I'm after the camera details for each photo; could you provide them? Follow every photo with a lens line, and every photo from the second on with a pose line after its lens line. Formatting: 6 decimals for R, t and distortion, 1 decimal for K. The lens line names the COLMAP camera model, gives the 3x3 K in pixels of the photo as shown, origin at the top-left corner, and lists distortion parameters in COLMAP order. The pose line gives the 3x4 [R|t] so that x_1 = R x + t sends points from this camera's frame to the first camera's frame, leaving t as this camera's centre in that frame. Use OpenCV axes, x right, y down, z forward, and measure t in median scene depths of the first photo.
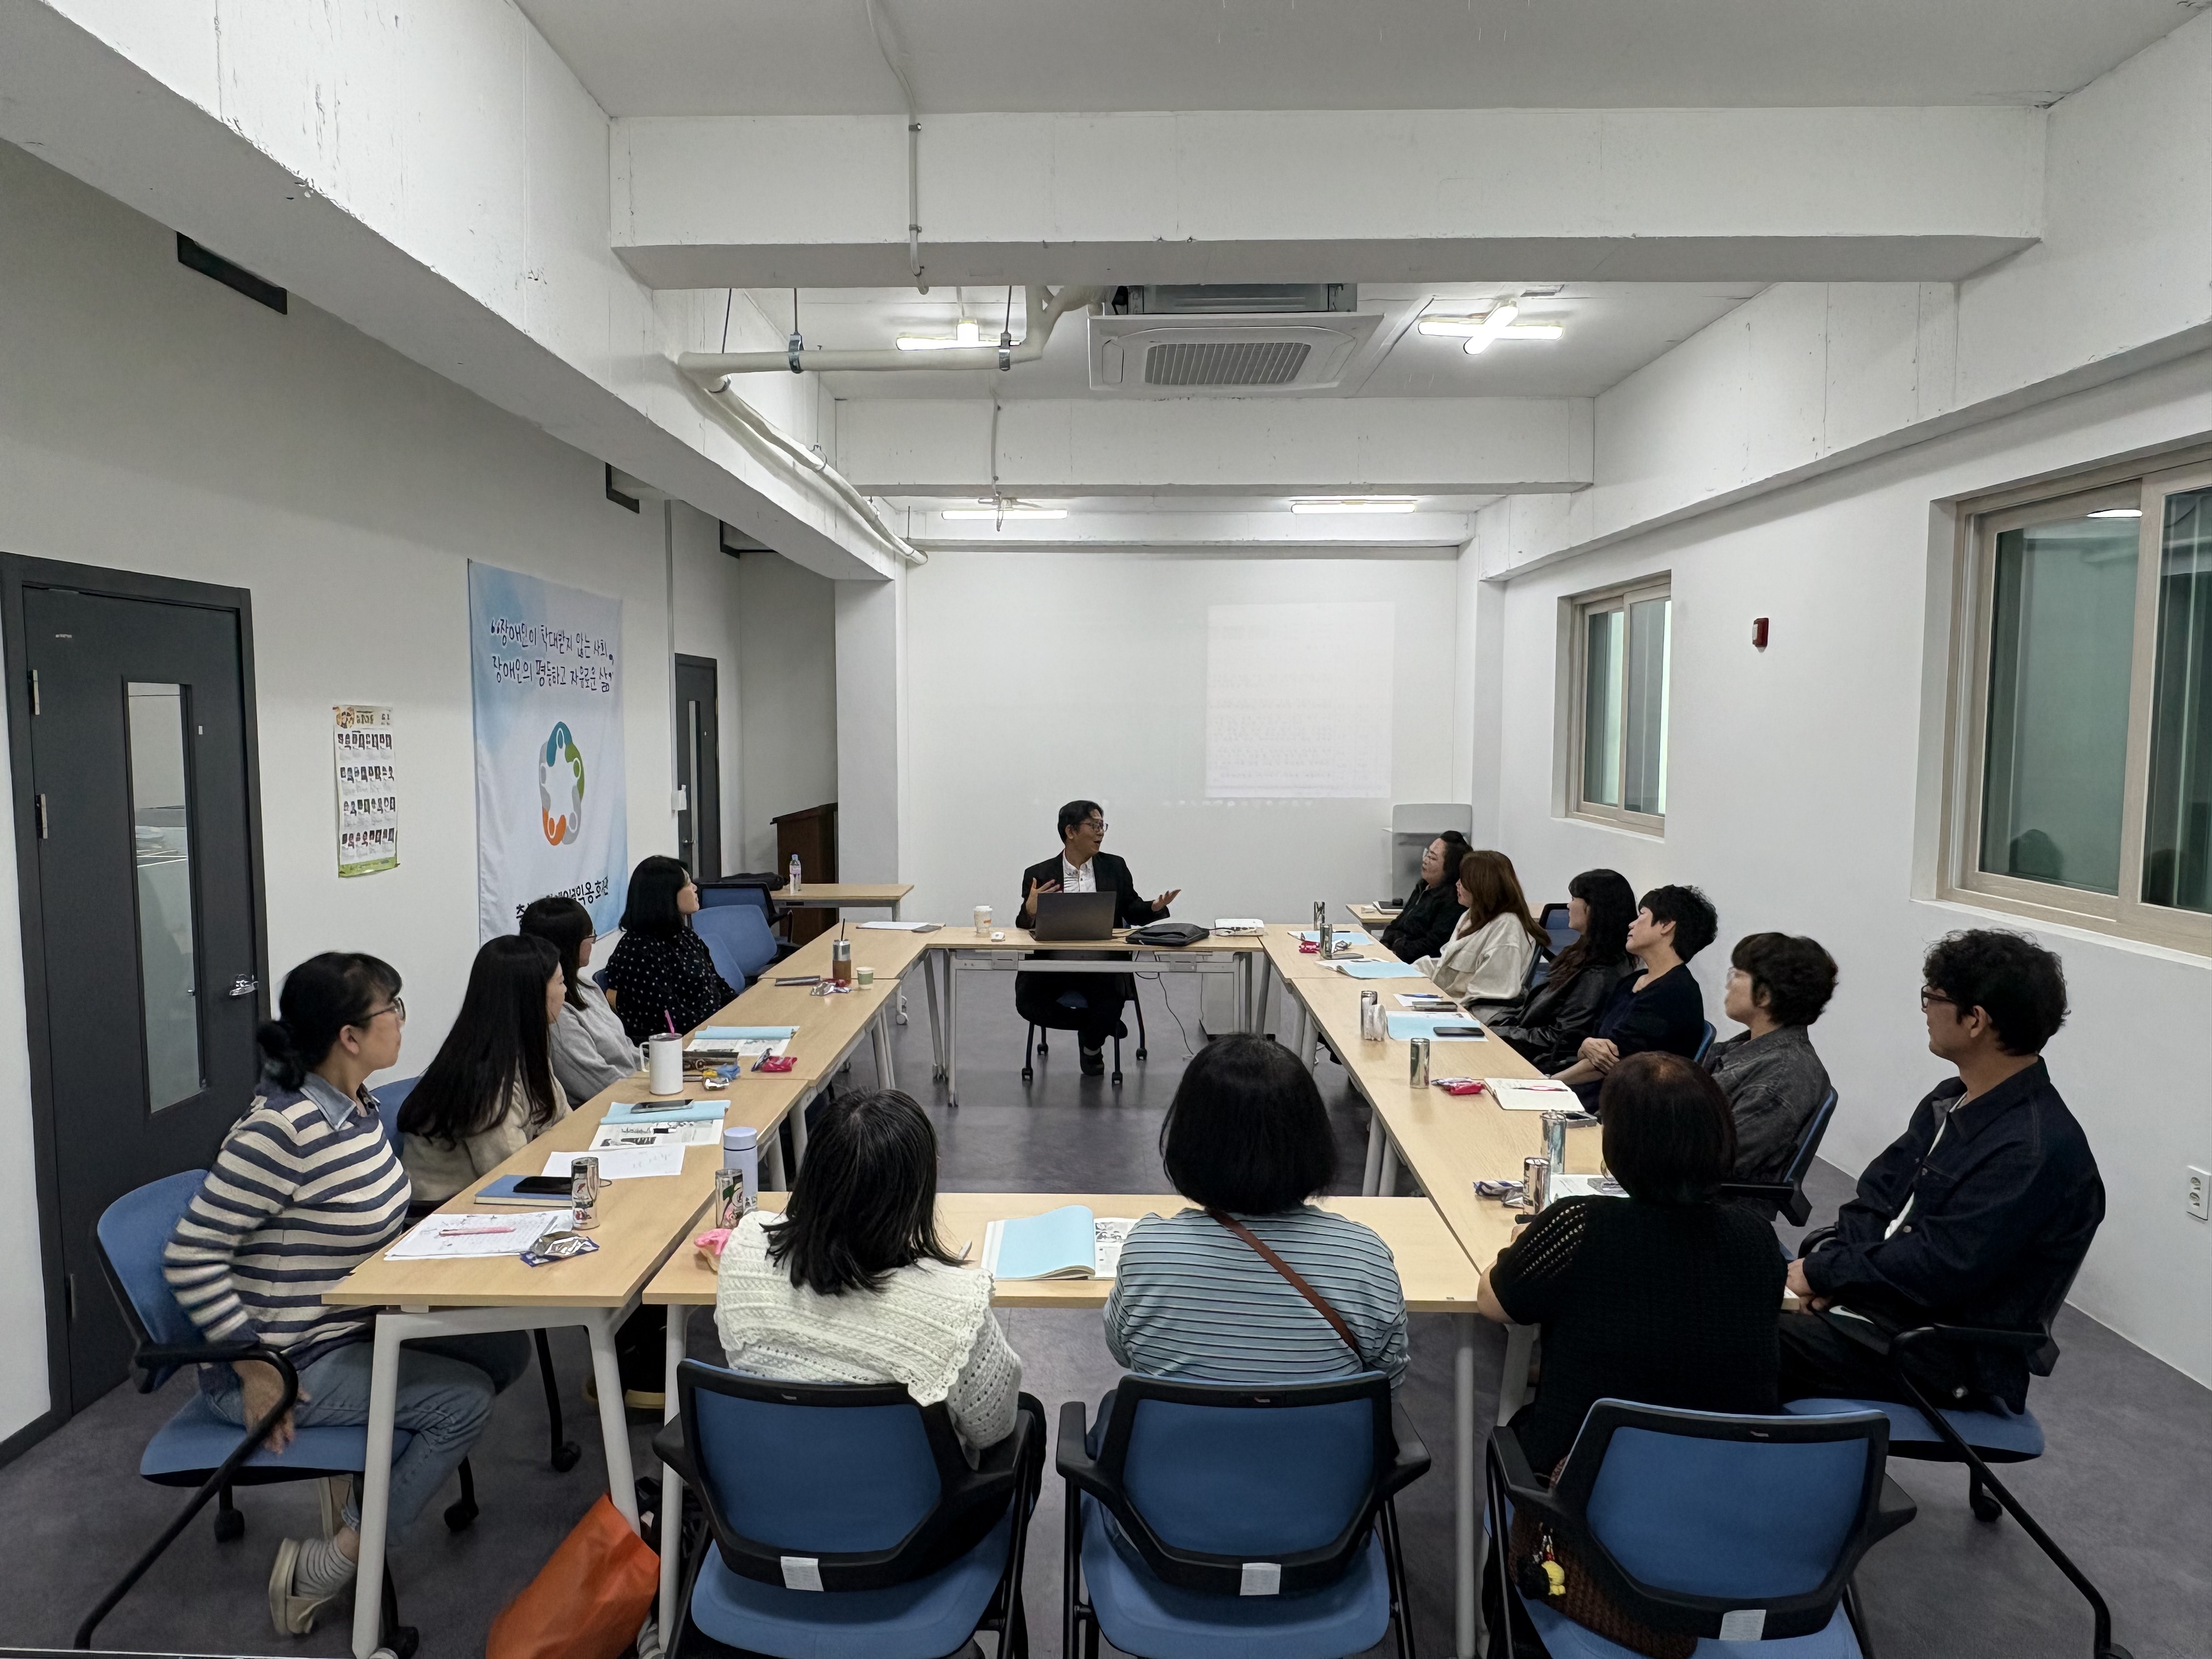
lens RADIAL K [[1393.9, 0, 1104.7], [0, 1393.9, 815.8], [0, 0, 1]] dist [0.056993, 0.000119]
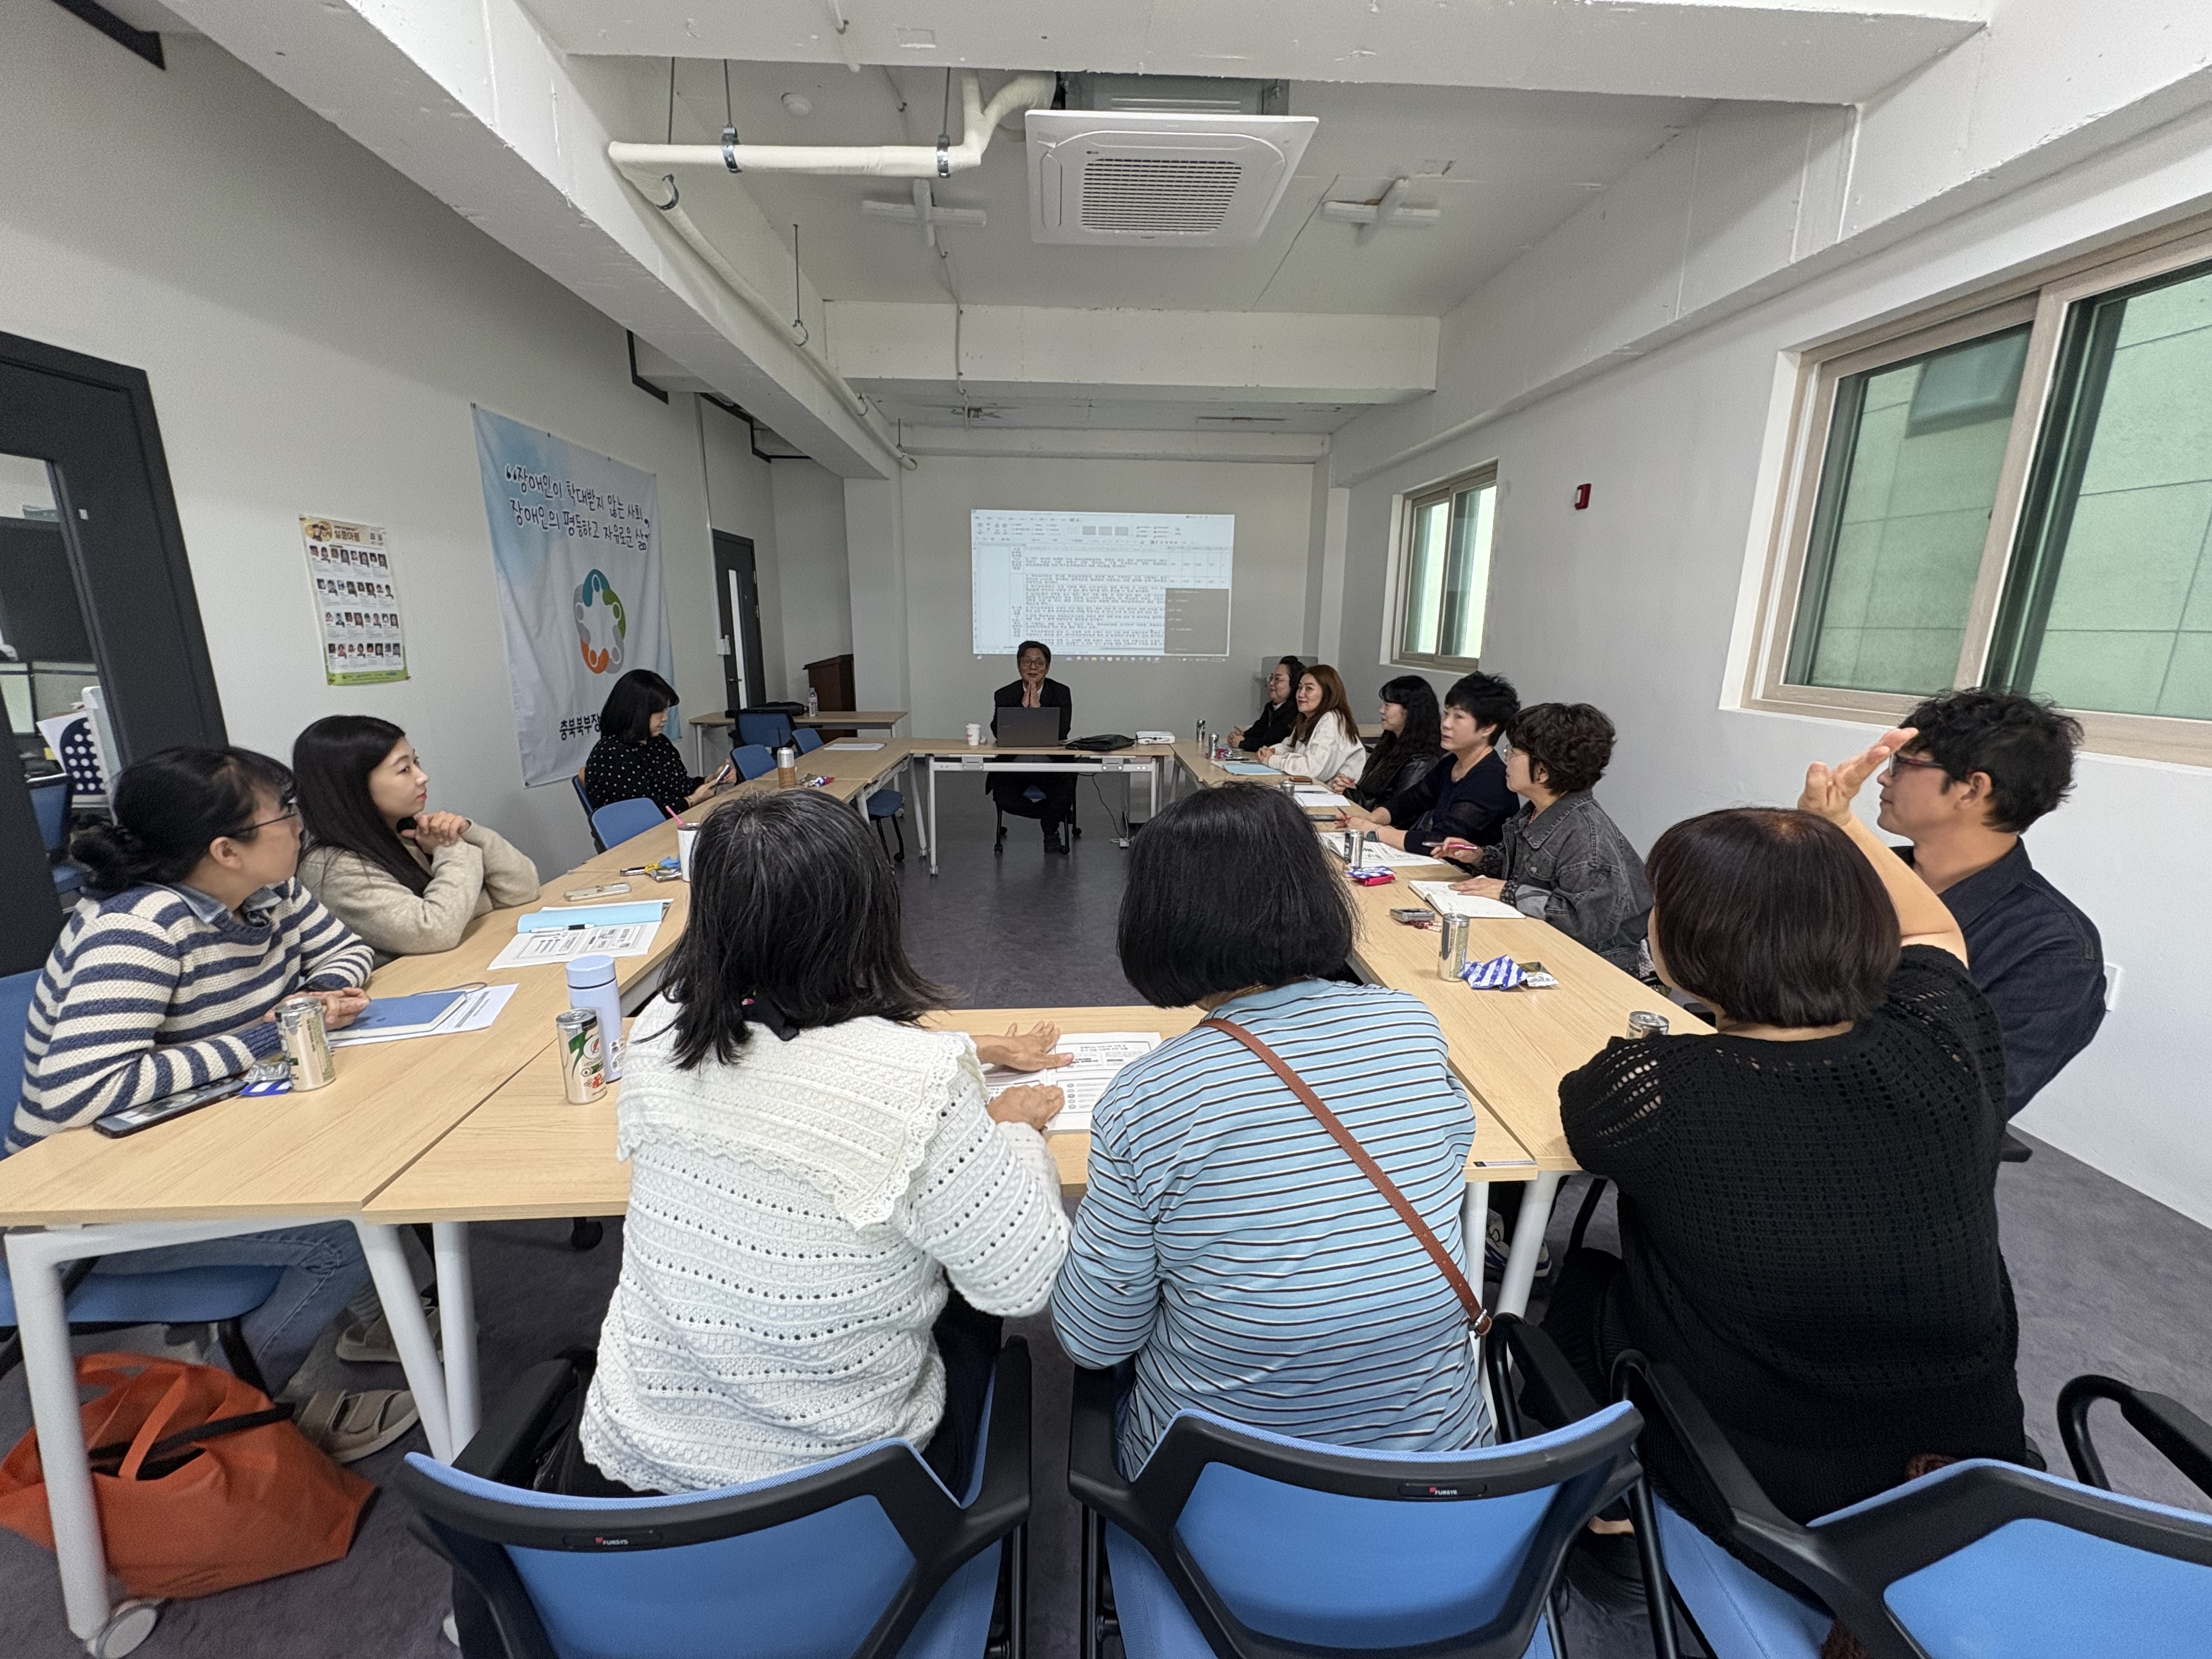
lens RADIAL K [[888.9, 0, 1106.0], [0, 888.9, 829.5], [0, 0, 1]] dist [0.036333, 0.000039]
pose [[0.998269, -0.009915, 0.057971, -0.000698], [0.000184, 0.986208, 0.165512, 0.034787], [-0.058812, -0.165215, 0.984502, 0.259025]]
